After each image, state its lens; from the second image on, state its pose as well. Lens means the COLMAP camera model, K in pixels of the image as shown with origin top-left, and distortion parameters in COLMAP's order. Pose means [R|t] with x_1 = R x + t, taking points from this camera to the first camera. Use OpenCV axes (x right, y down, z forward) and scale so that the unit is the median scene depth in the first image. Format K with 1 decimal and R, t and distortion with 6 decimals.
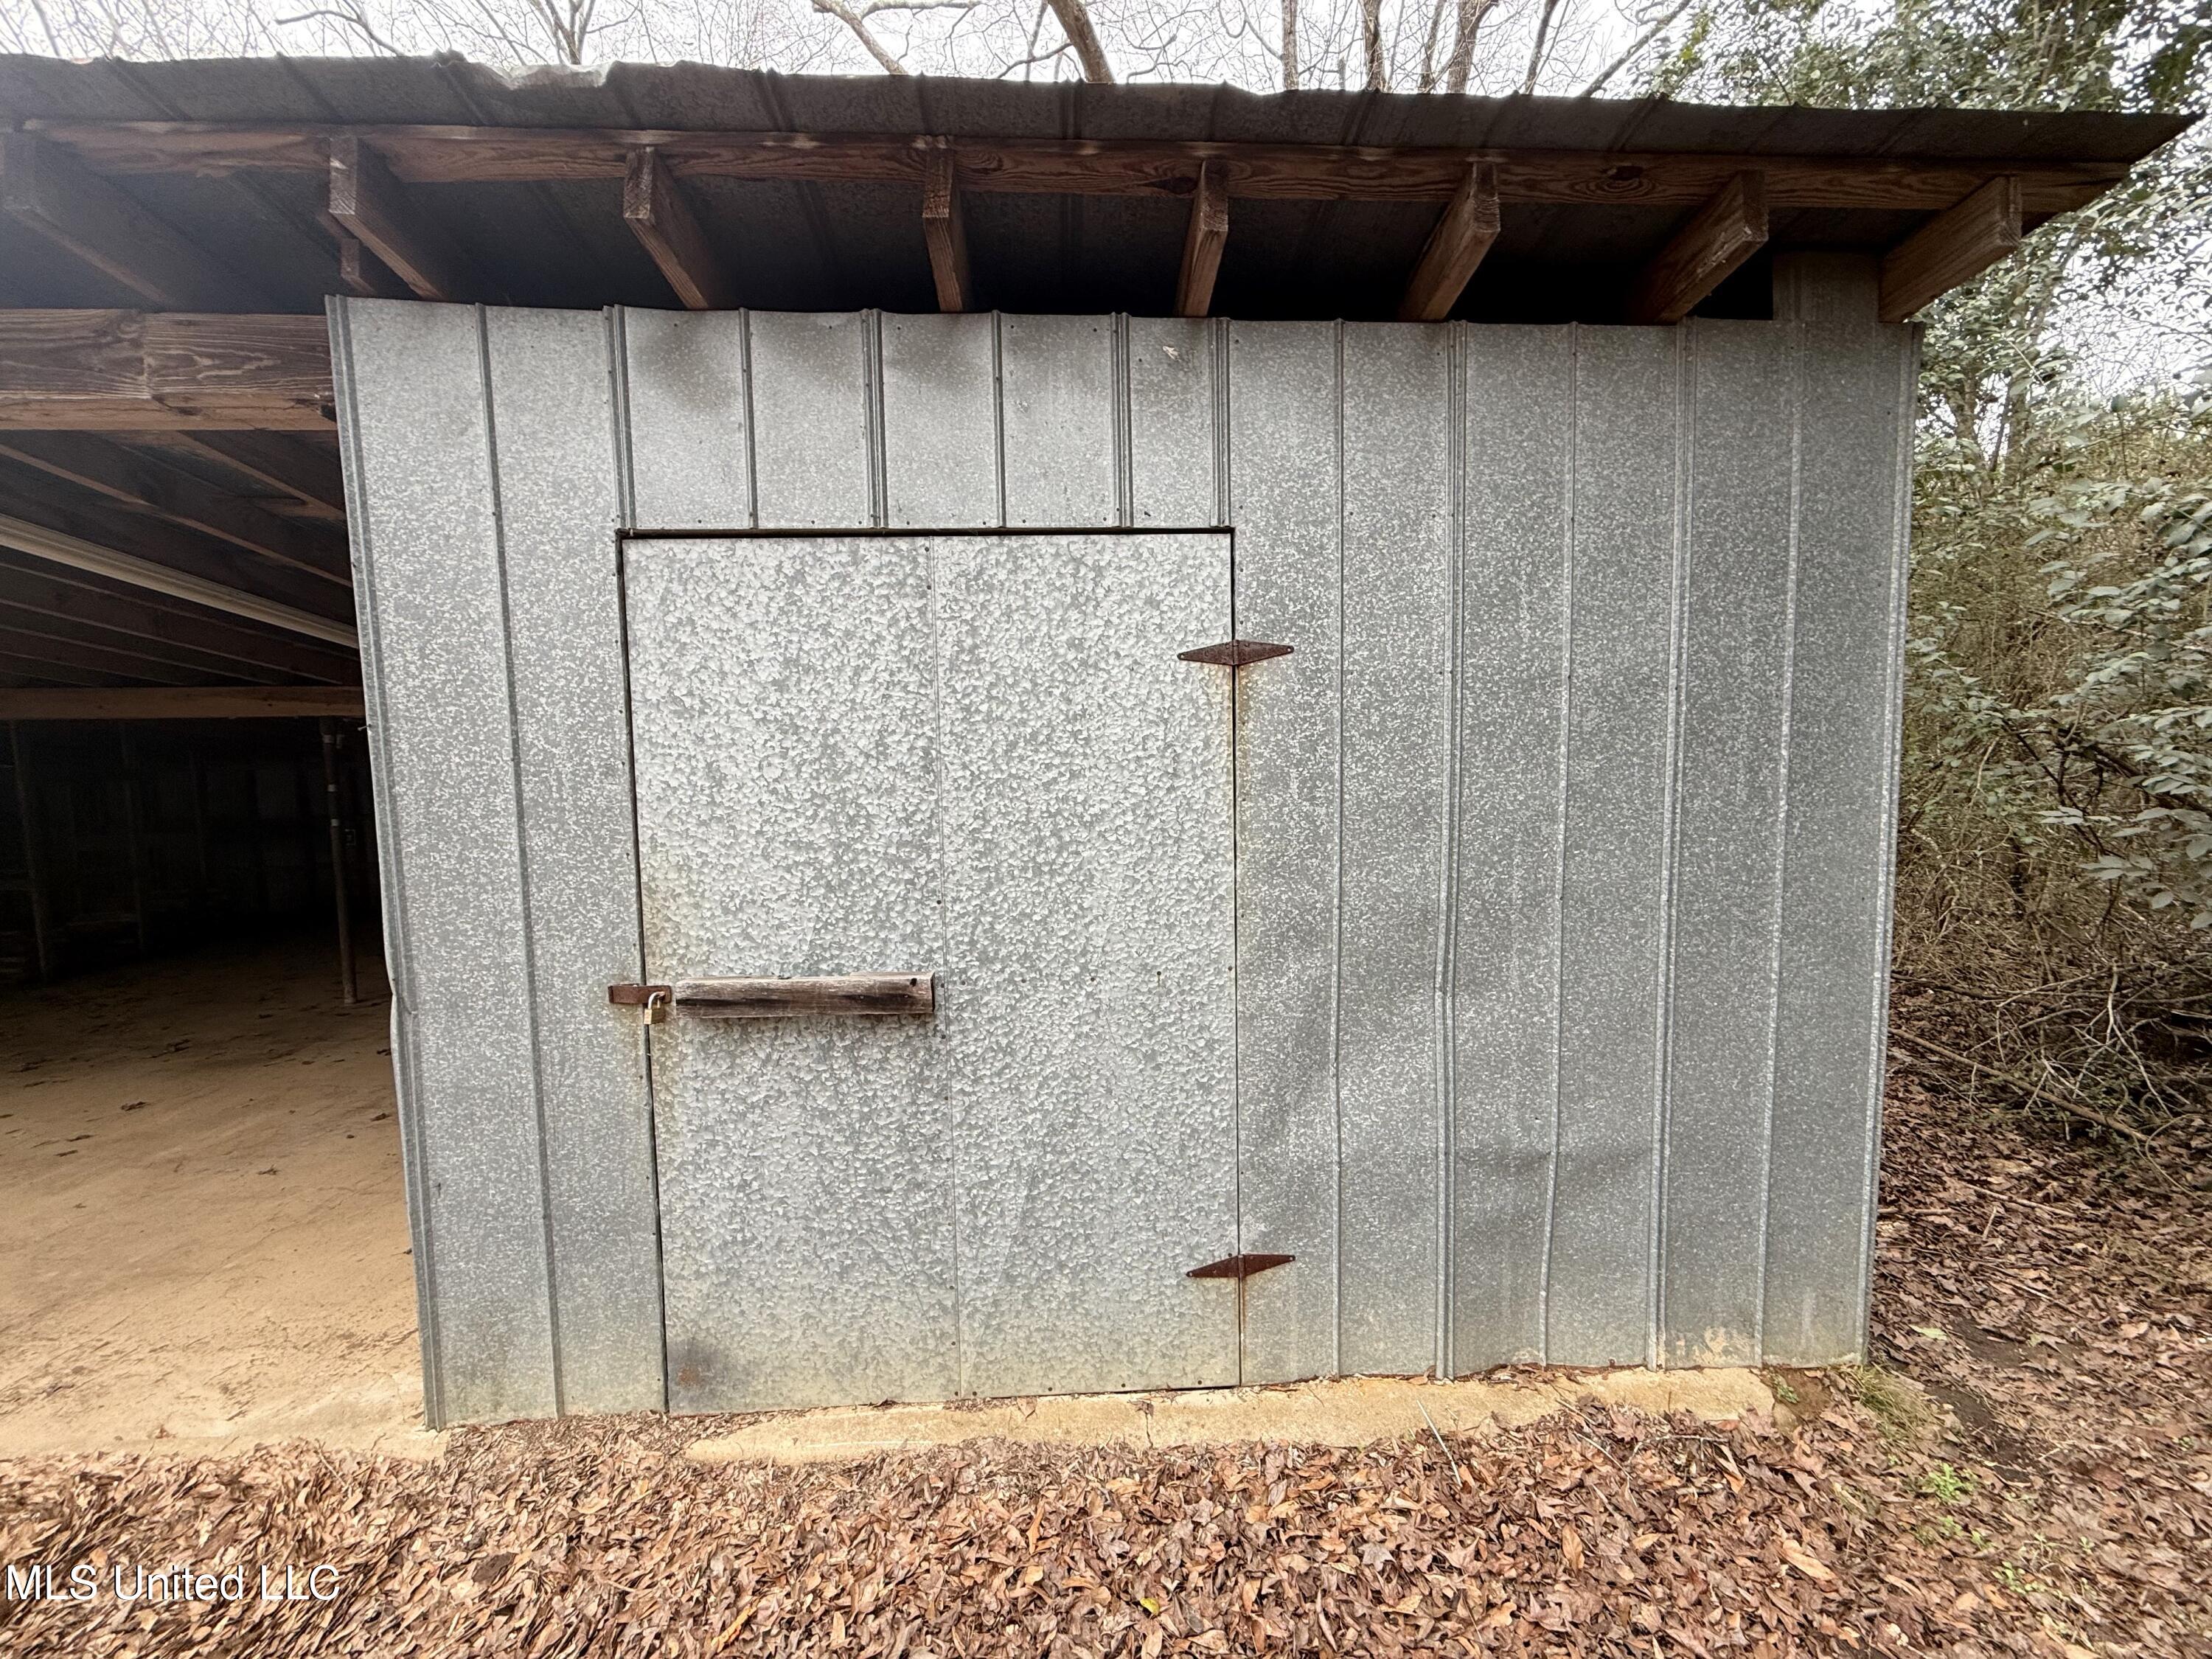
lens RADIAL K [[882.2, 0, 1107.9], [0, 882.2, 831.4], [0, 0, 1]] dist [0.000848, 0.000666]
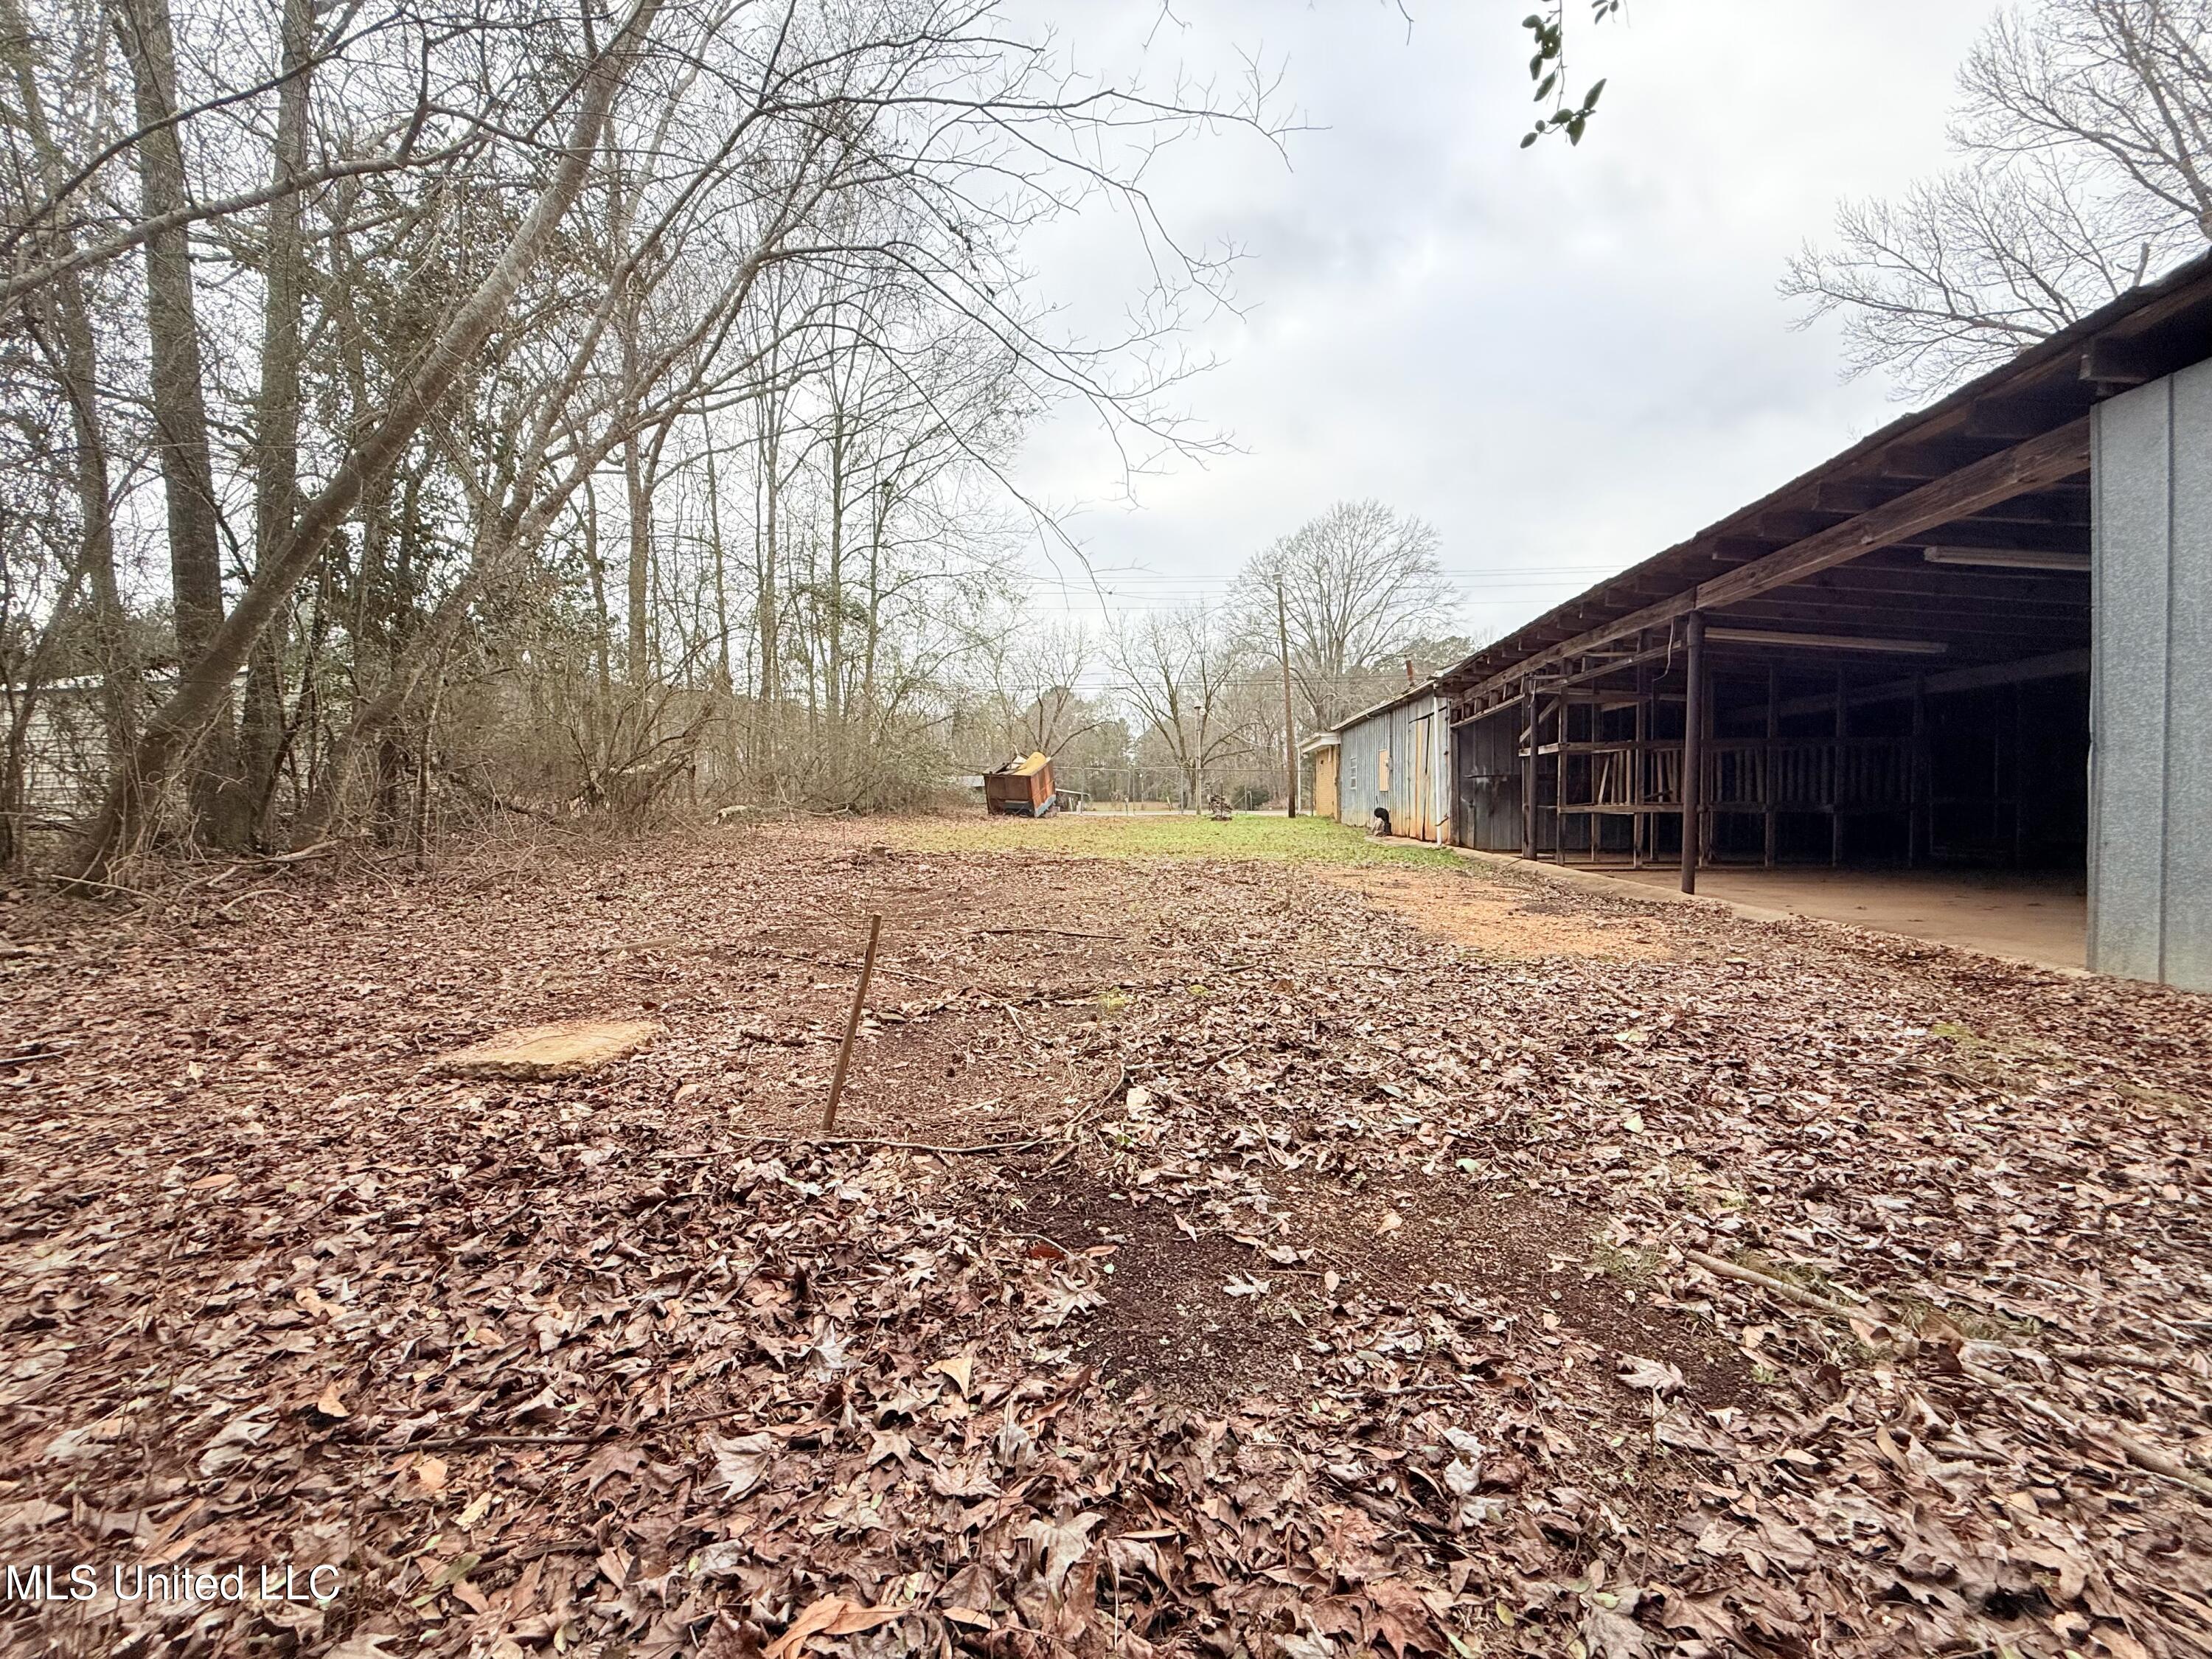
lens RADIAL K [[882.2, 0, 1106.7], [0, 882.2, 828.1], [0, 0, 1]] dist [0.000848, 0.000666]
pose [[-0.100505, 0.030096, -0.994481, 1.390302], [-0.079432, 0.996109, 0.038173, 0.473393], [0.991761, 0.082830, -0.097723, -0.975374]]
